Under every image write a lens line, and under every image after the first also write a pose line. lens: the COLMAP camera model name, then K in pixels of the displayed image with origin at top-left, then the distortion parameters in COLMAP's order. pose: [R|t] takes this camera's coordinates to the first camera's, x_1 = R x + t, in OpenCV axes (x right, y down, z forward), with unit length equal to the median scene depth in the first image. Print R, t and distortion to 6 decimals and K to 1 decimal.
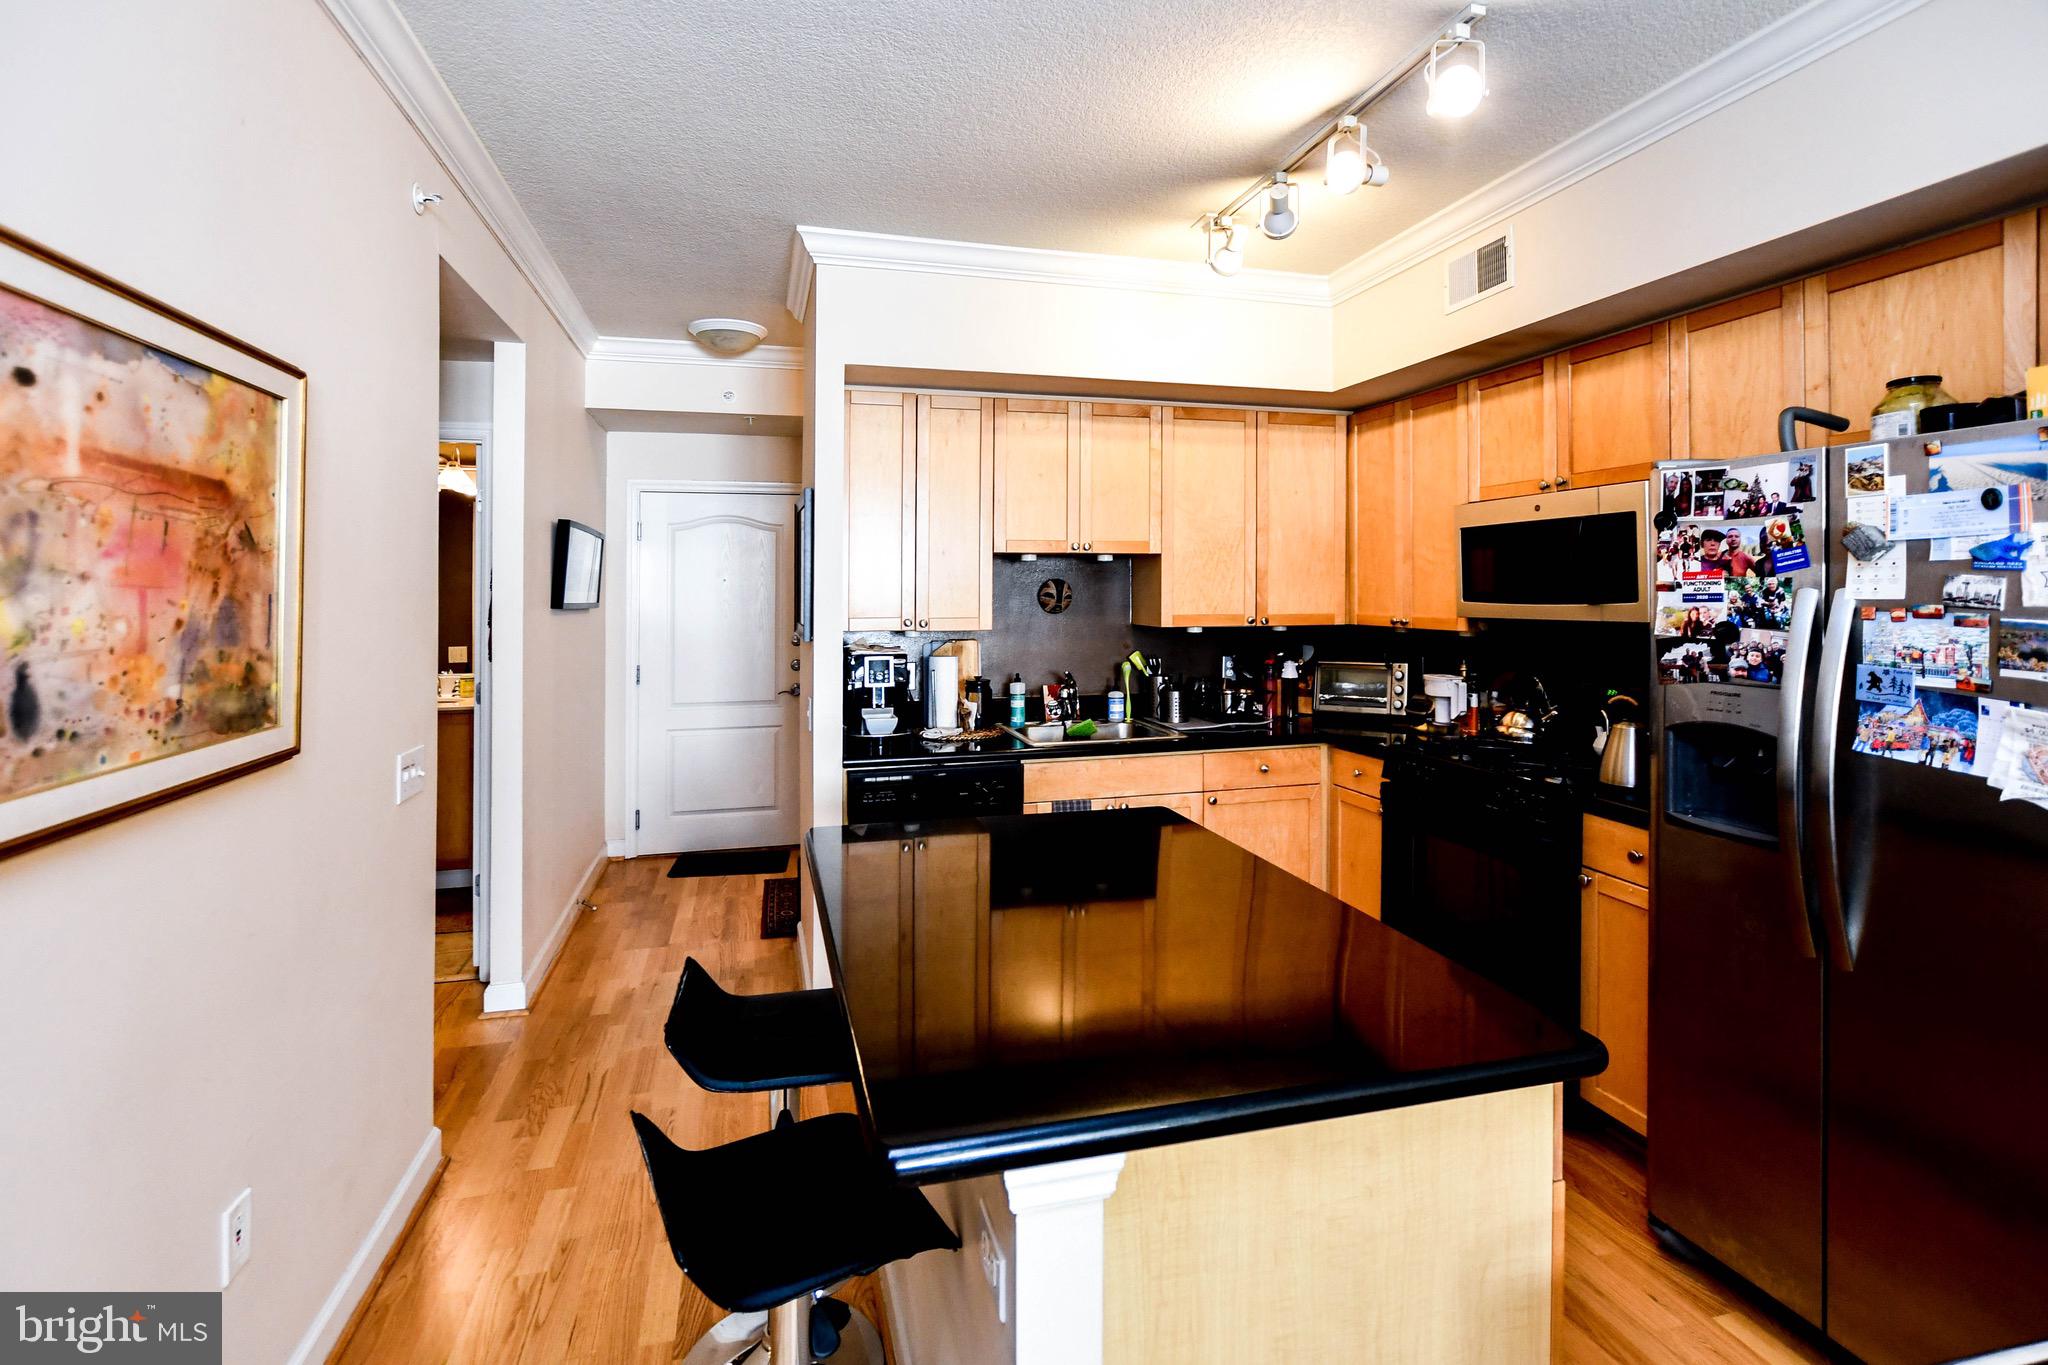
lens RADIAL K [[939.9, 0, 1001.4], [0, 939.9, 581.1], [0, 0, 1]] dist [-0.000814, 0.000009]
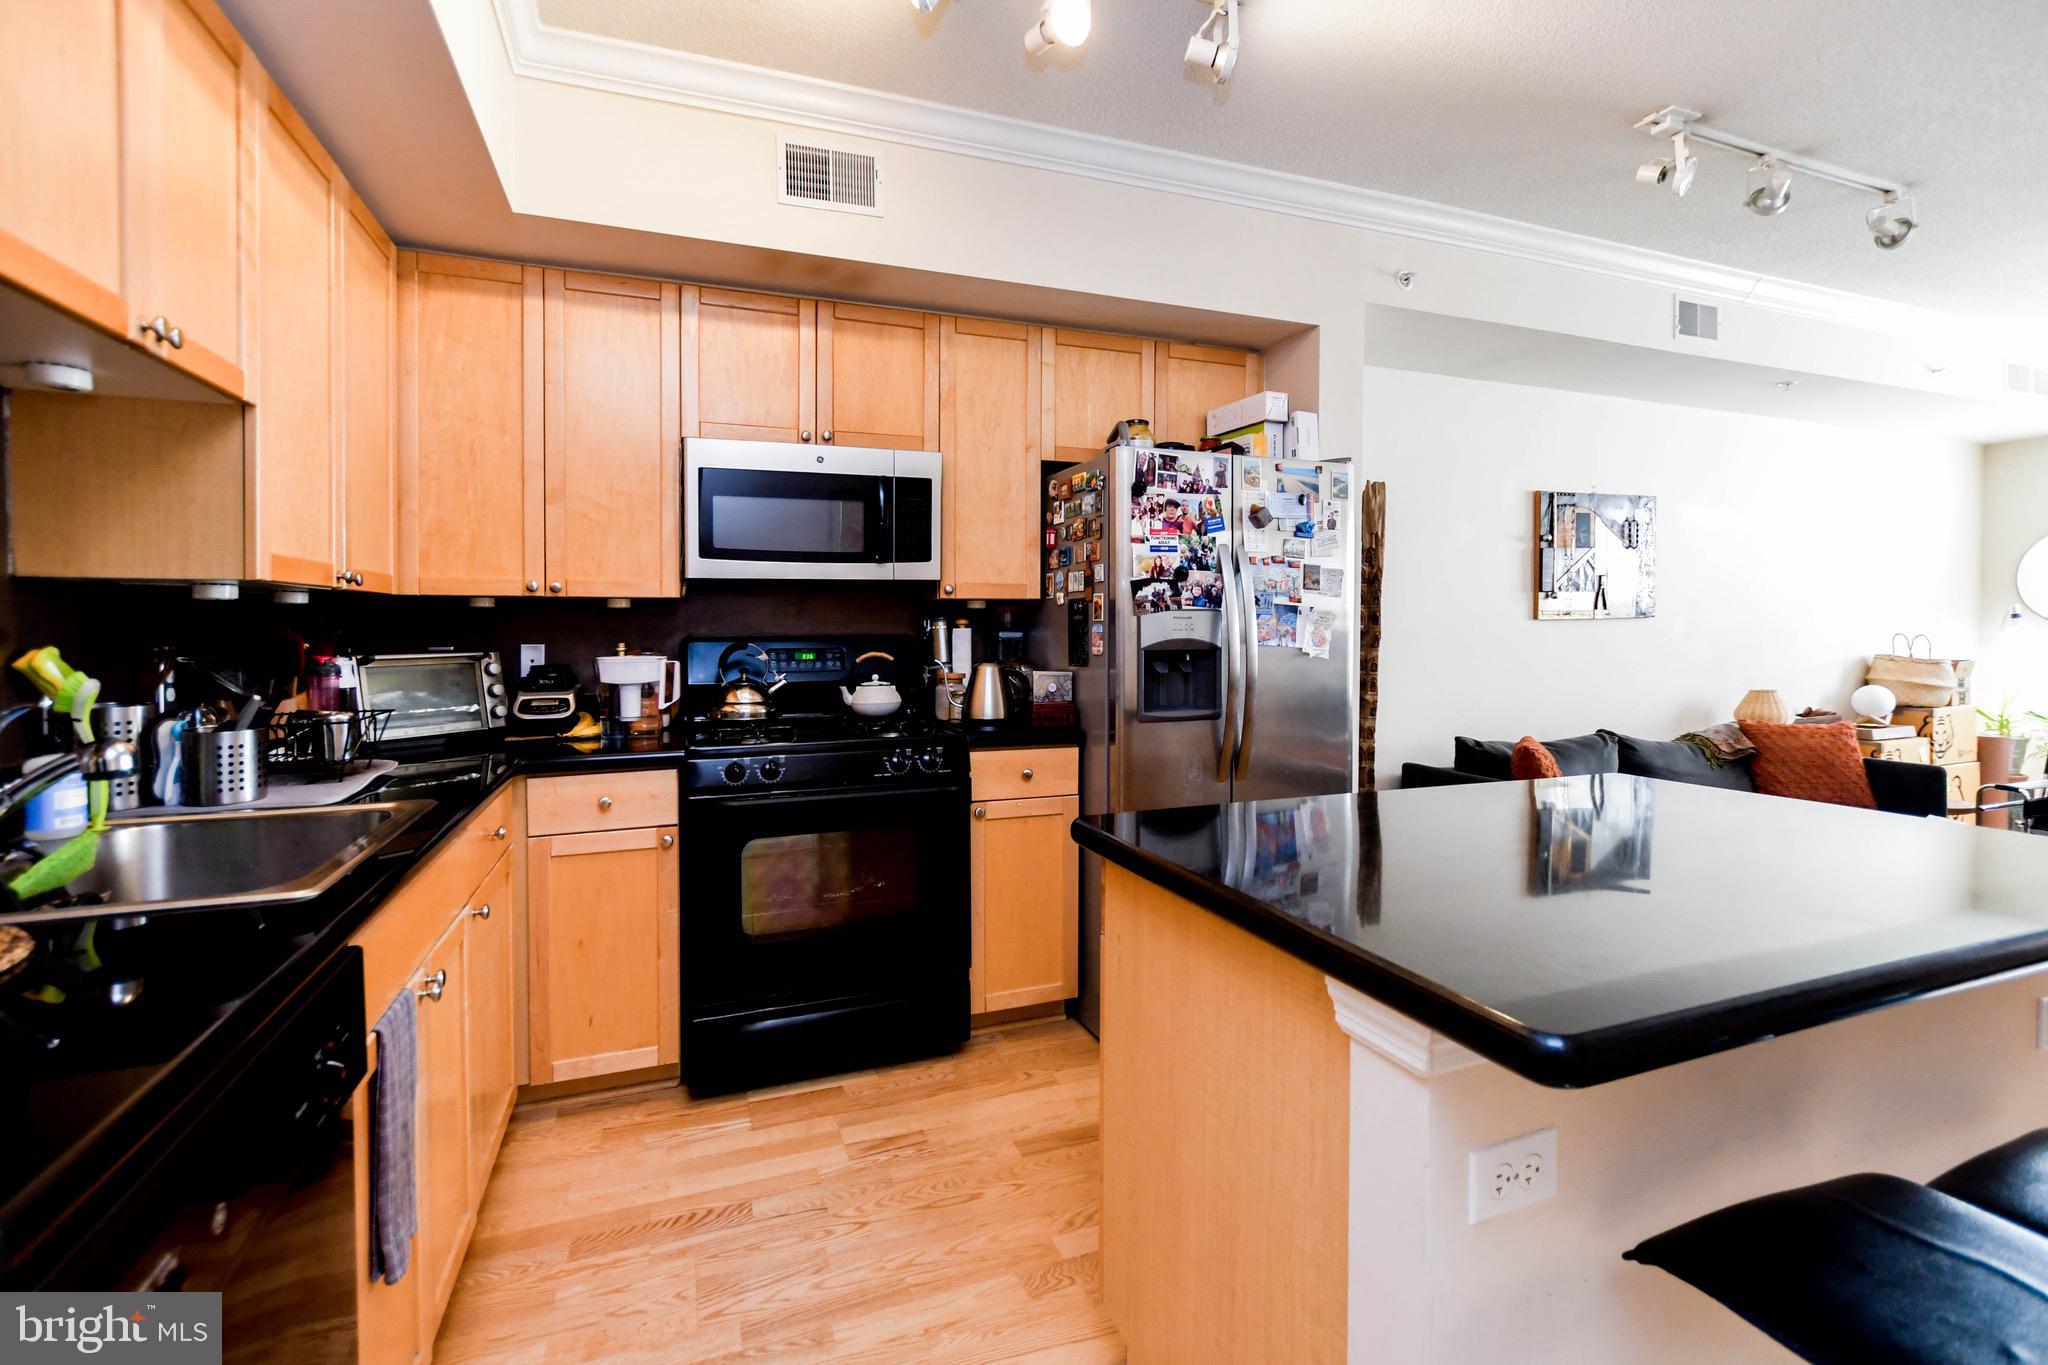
lens RADIAL K [[913.1, 0, 1022.6], [0, 913.1, 644.6], [0, 0, 1]] dist [-0.002313, 0.000498]
pose [[-0.113201, -0.017407, 0.993420, -0.519002], [-0.006813, 0.999837, 0.016743, 0.130036], [-0.993549, -0.004873, -0.113301, 1.302090]]
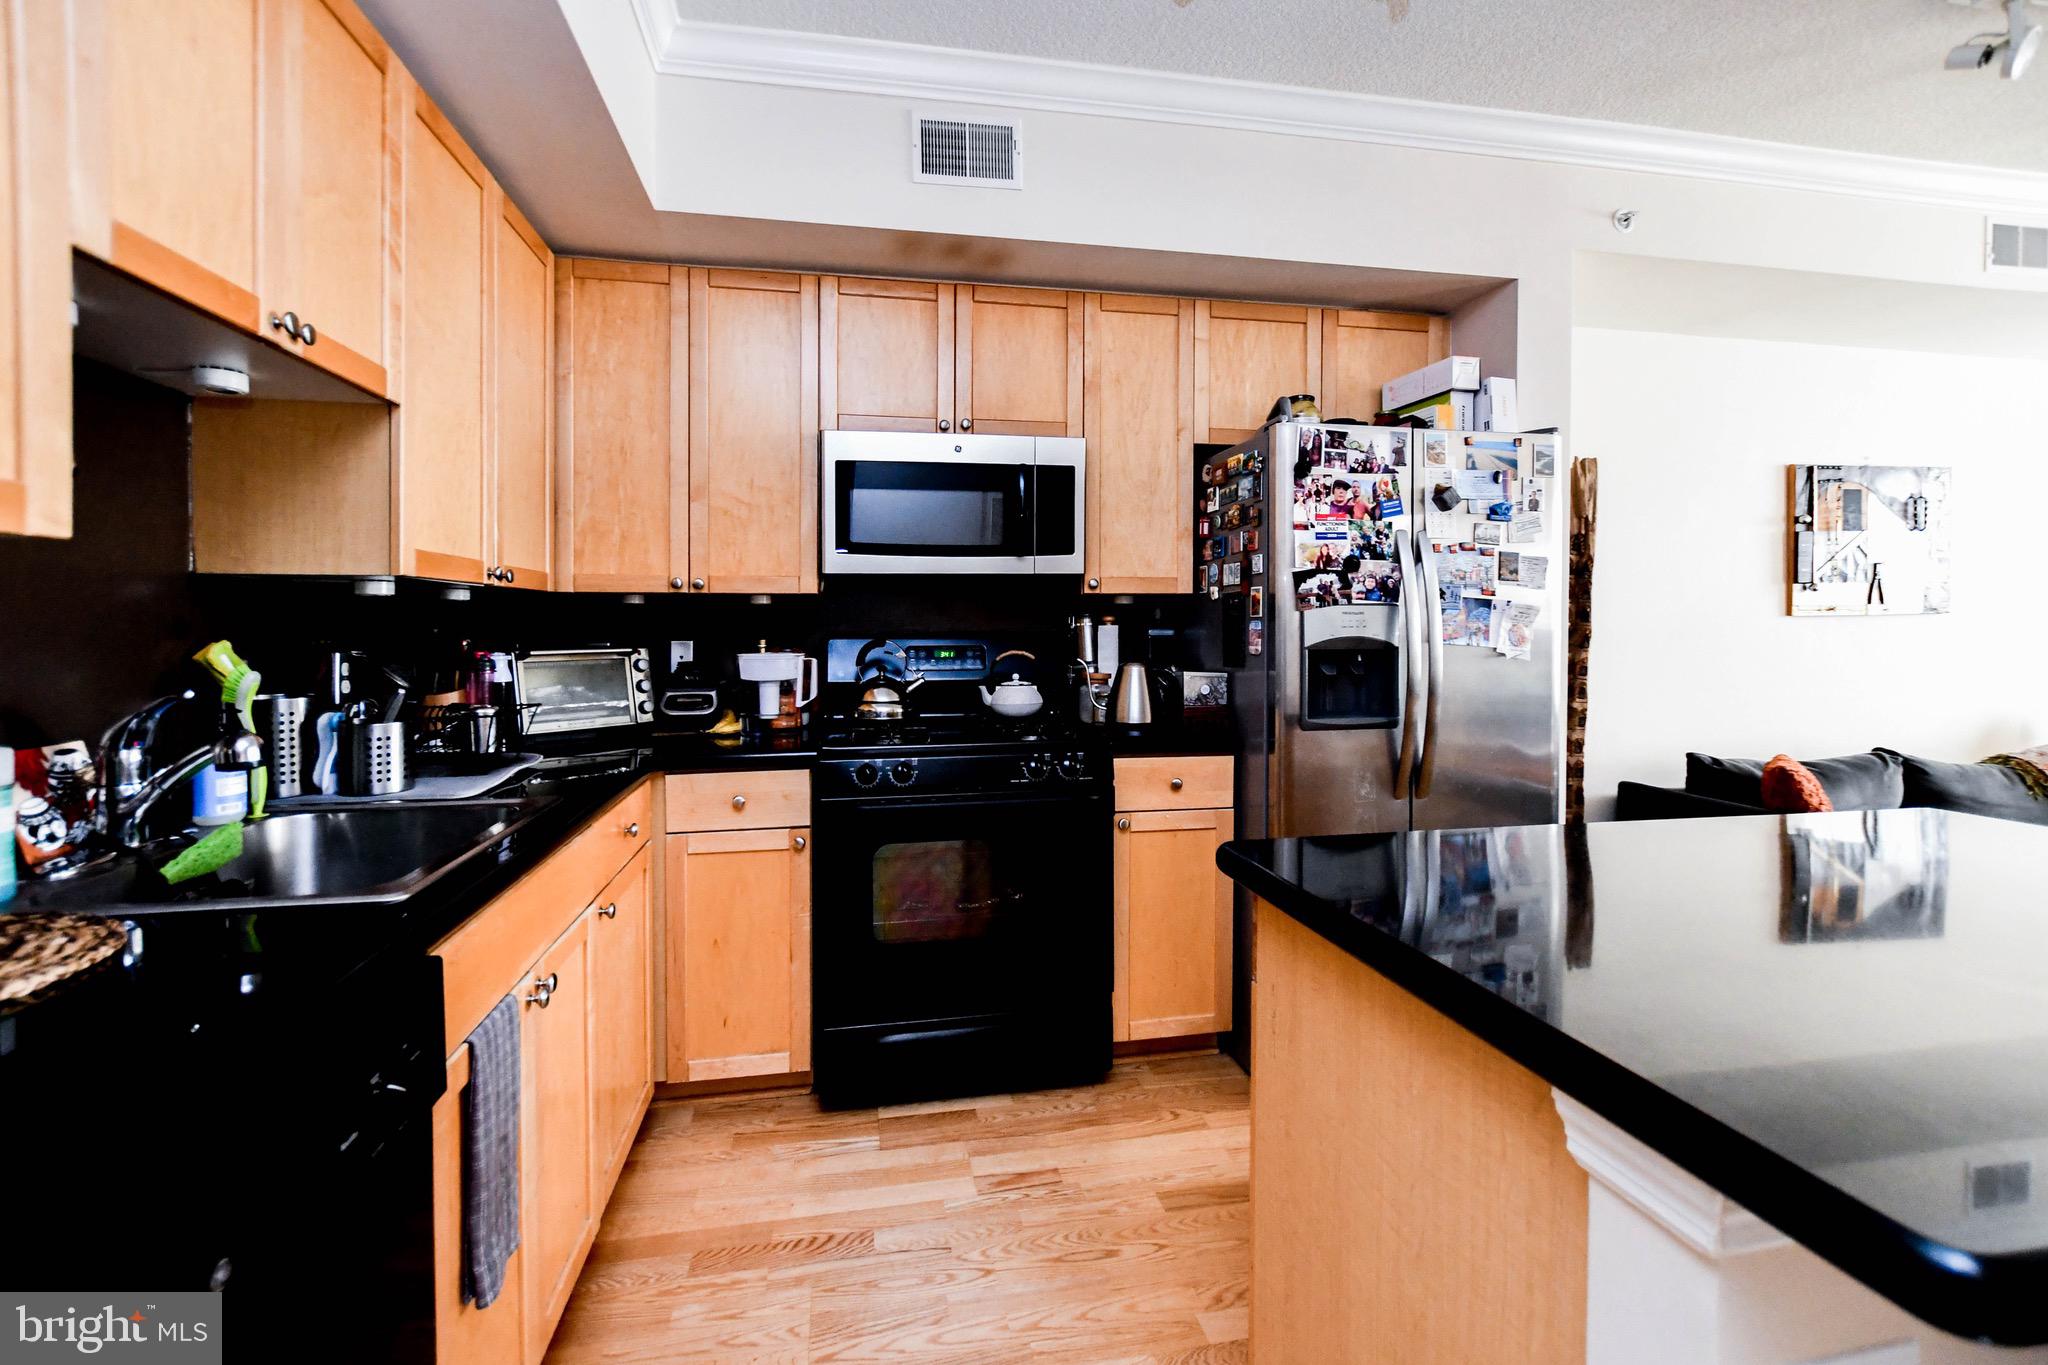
lens RADIAL K [[916.8, 0, 1025.3], [0, 916.8, 638.5], [0, 0, 1]] dist [-0.002586, -0.000118]
pose [[0.058149, -0.011133, 0.998246, -0.436416], [-0.007501, 0.999905, 0.011588, 0.133668], [-0.998280, -0.008162, 0.058060, 1.275808]]
